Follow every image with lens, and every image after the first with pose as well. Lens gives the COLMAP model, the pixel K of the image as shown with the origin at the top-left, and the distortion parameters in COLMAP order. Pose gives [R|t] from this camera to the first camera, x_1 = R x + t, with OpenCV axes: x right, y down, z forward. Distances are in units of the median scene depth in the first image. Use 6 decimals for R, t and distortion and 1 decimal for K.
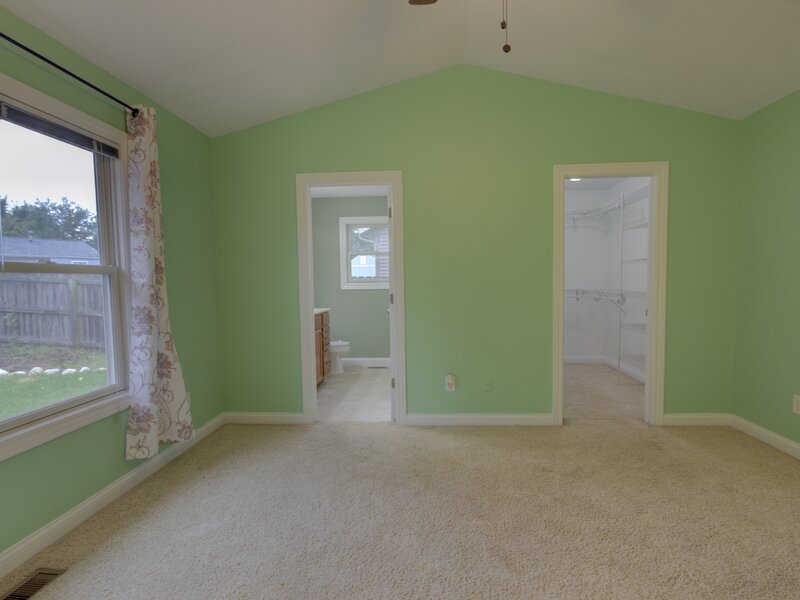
lens RADIAL K [[417.3, 0, 408.3], [0, 417.3, 306.3], [0, 0, 1]] dist [-0.007557, 0.000970]
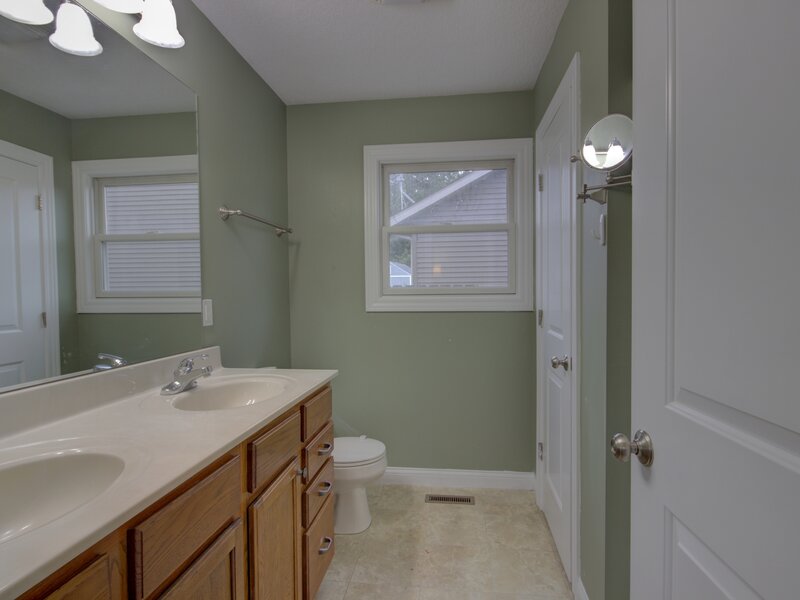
lens RADIAL K [[417.3, 0, 408.3], [0, 417.3, 306.3], [0, 0, 1]] dist [-0.007557, 0.000970]
pose [[0.998861, 0.006326, -0.047291, -0.213791], [-0.007860, 0.999447, -0.032311, -0.070418], [0.047060, 0.032646, 0.998358, 1.256790]]
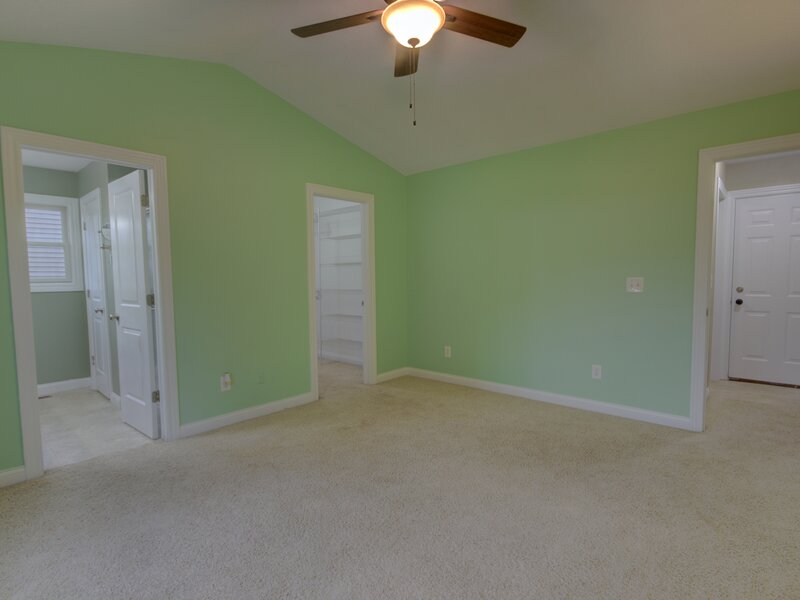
lens RADIAL K [[417.3, 0, 408.3], [0, 417.3, 306.3], [0, 0, 1]] dist [-0.007557, 0.000970]
pose [[0.612541, -0.046151, 0.789091, -0.522866], [0.050907, 0.998525, 0.018883, 0.008593], [-0.788798, 0.028604, 0.613987, 0.060486]]
